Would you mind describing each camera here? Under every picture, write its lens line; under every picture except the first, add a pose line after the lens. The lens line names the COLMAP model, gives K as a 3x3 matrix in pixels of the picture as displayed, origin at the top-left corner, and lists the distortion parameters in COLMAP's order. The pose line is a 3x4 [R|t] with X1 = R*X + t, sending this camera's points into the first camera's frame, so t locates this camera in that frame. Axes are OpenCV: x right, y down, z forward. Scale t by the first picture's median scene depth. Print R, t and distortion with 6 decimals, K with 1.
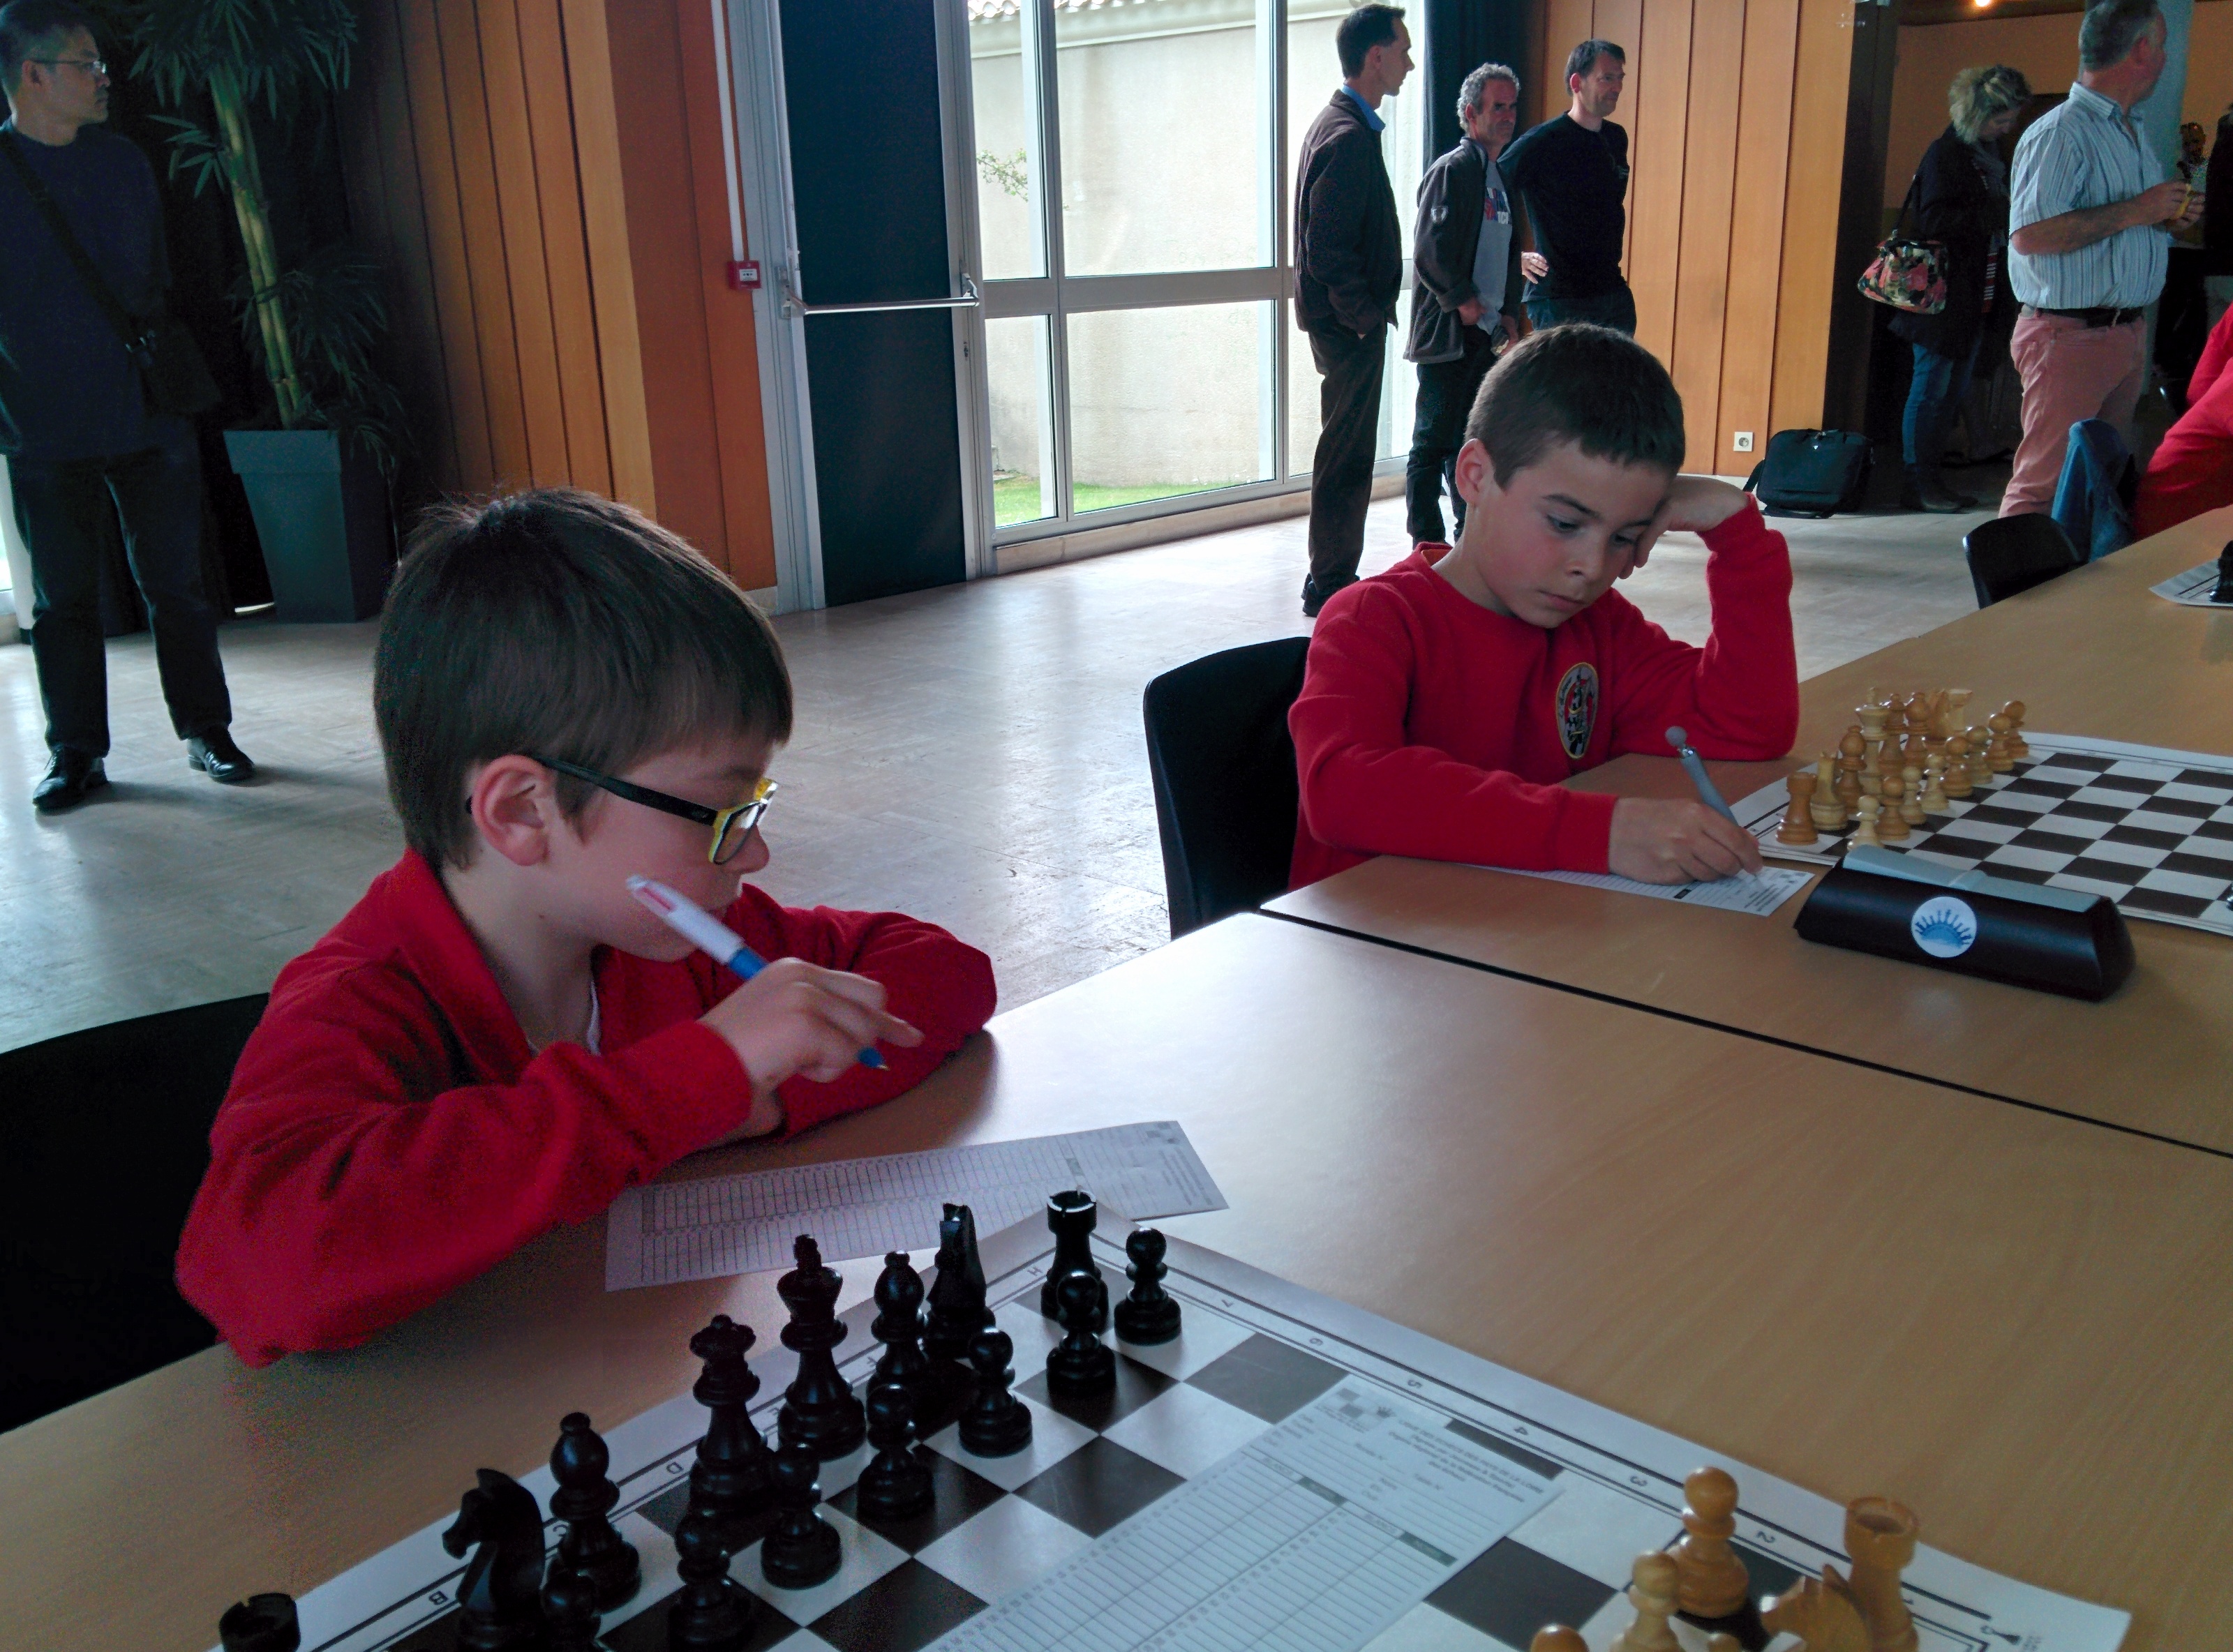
lens RADIAL K [[1998.4, 0, 1079.6], [0, 1998.4, 818.3], [0, 0, 1]] dist [0.094711, -0.133434]
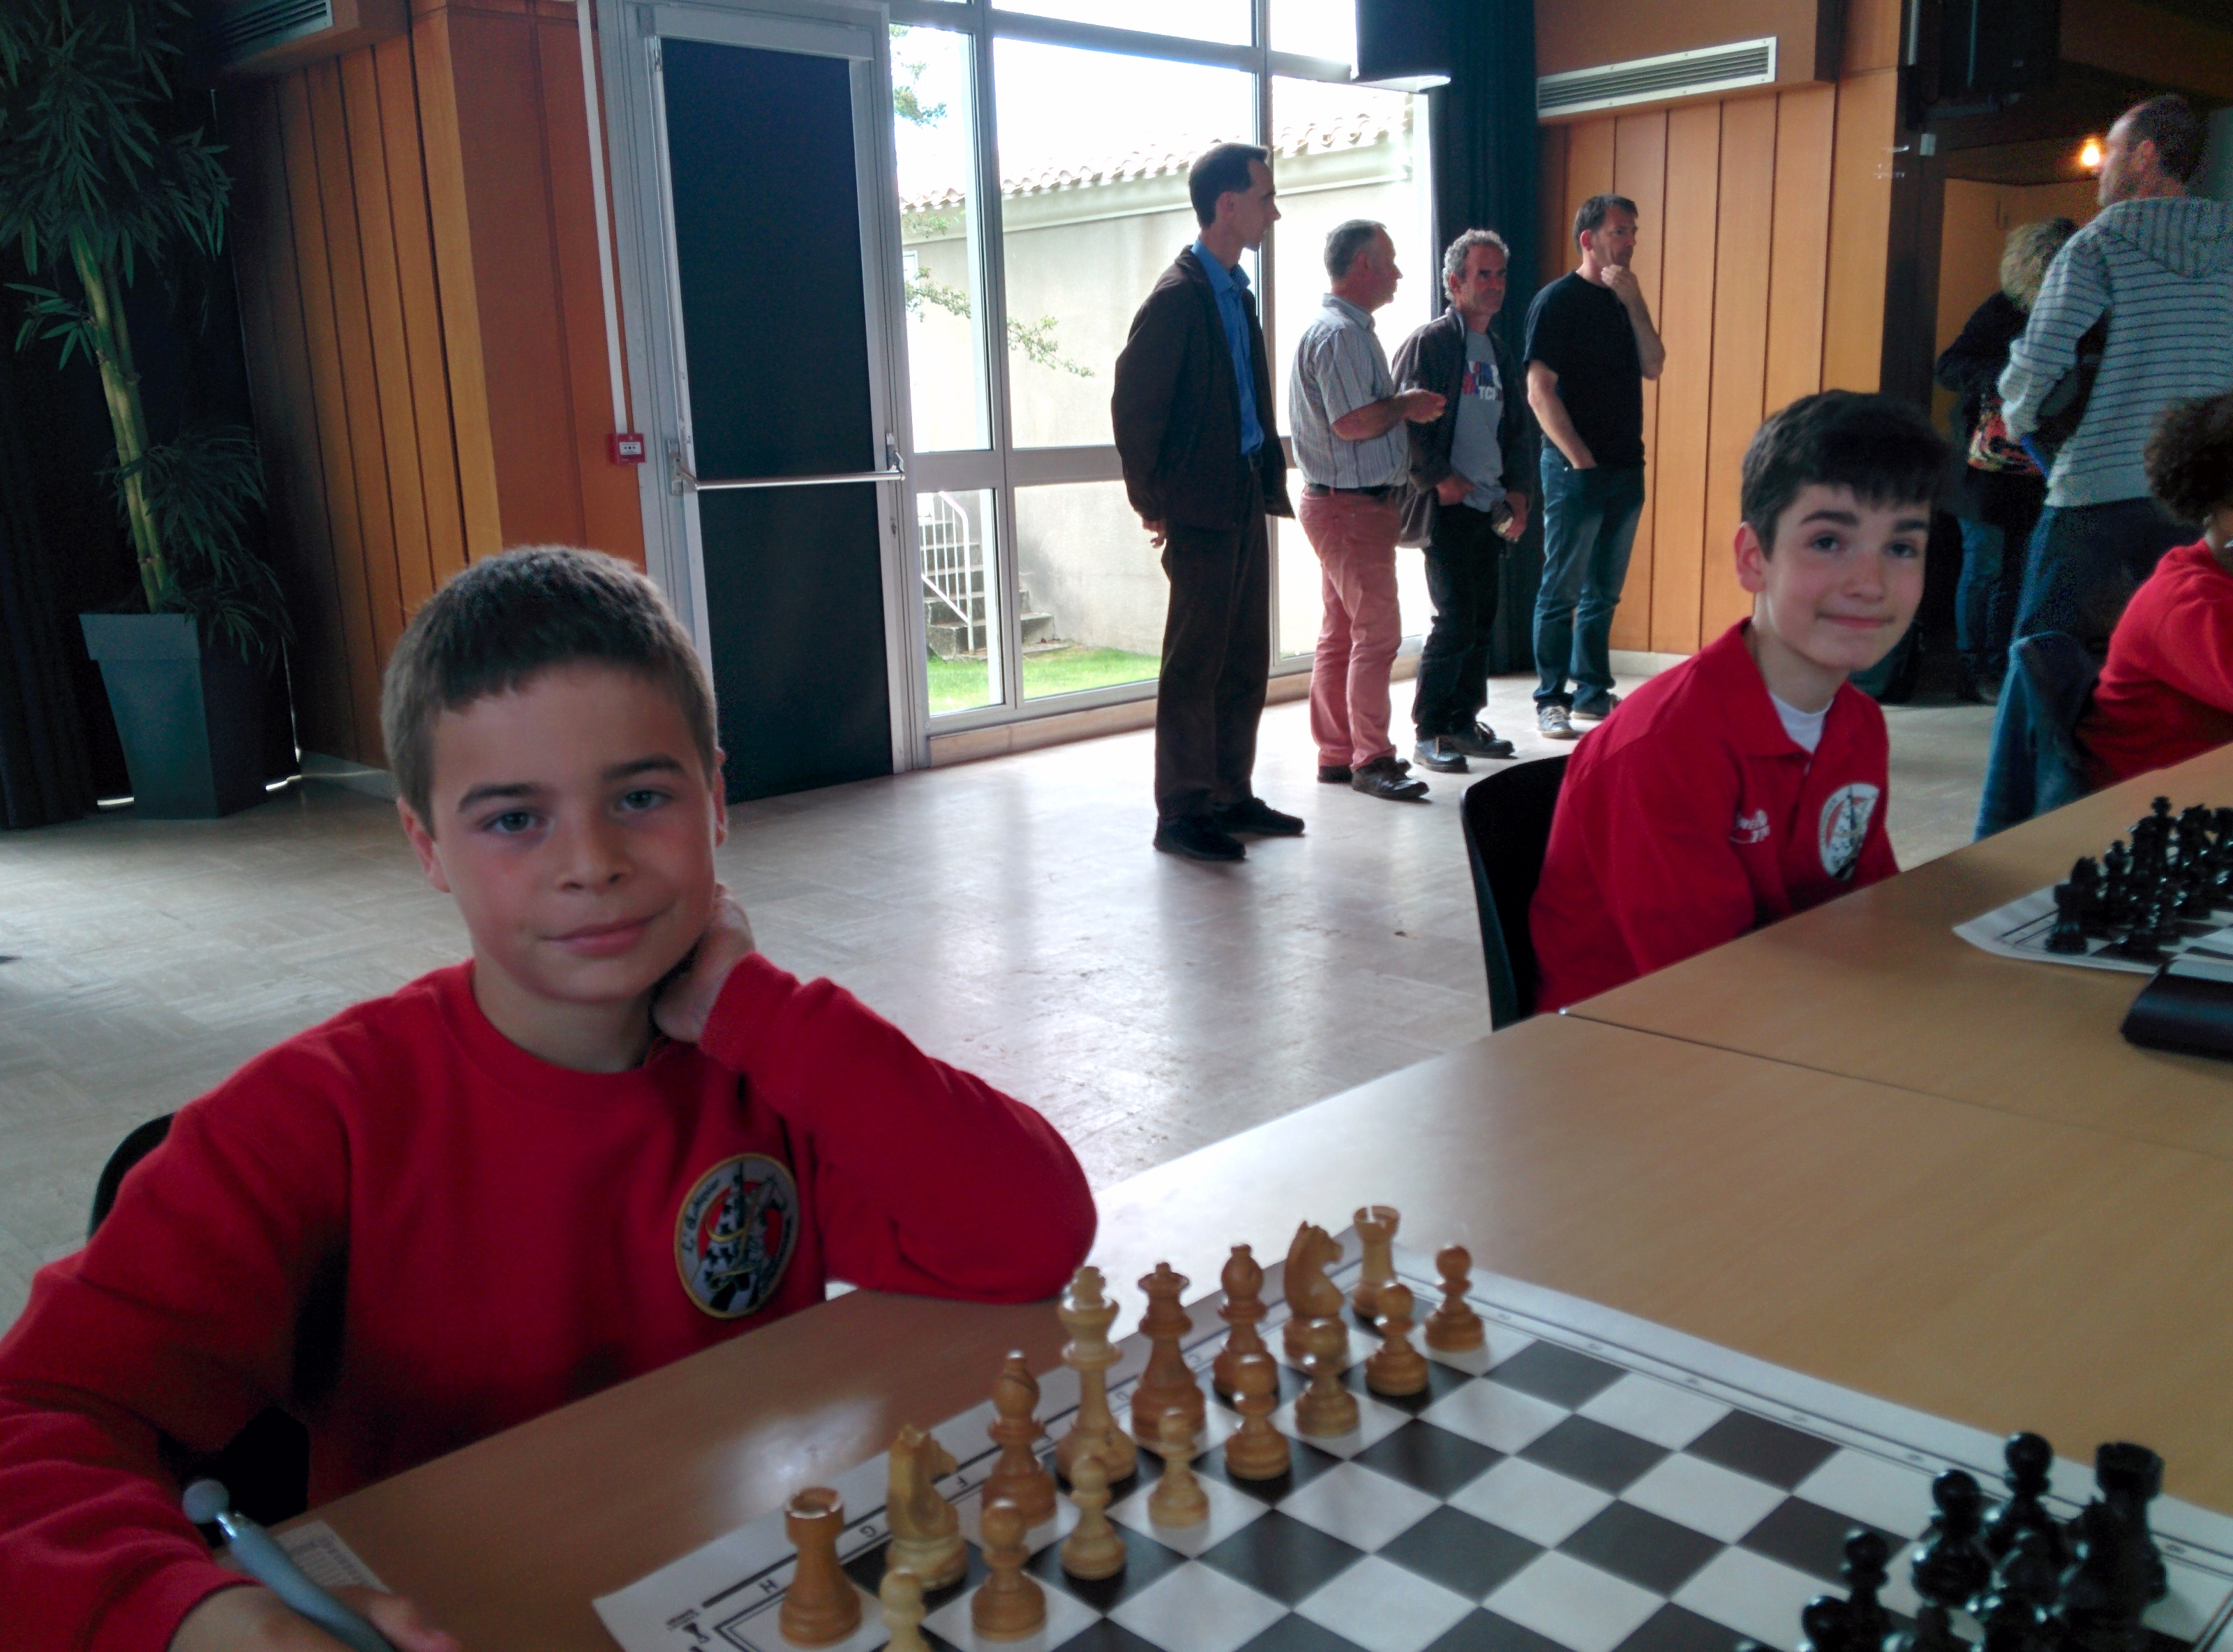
lens RADIAL K [[2006.1, 0, 1080.6], [0, 2006.1, 836.8], [0, 0, 1]] dist [0.076644, -0.101908]
pose [[0.998055, 0.011028, -0.061356, 0.095314], [-0.015212, 0.997559, -0.068150, -0.032317], [0.060454, 0.068951, 0.995787, 0.104728]]
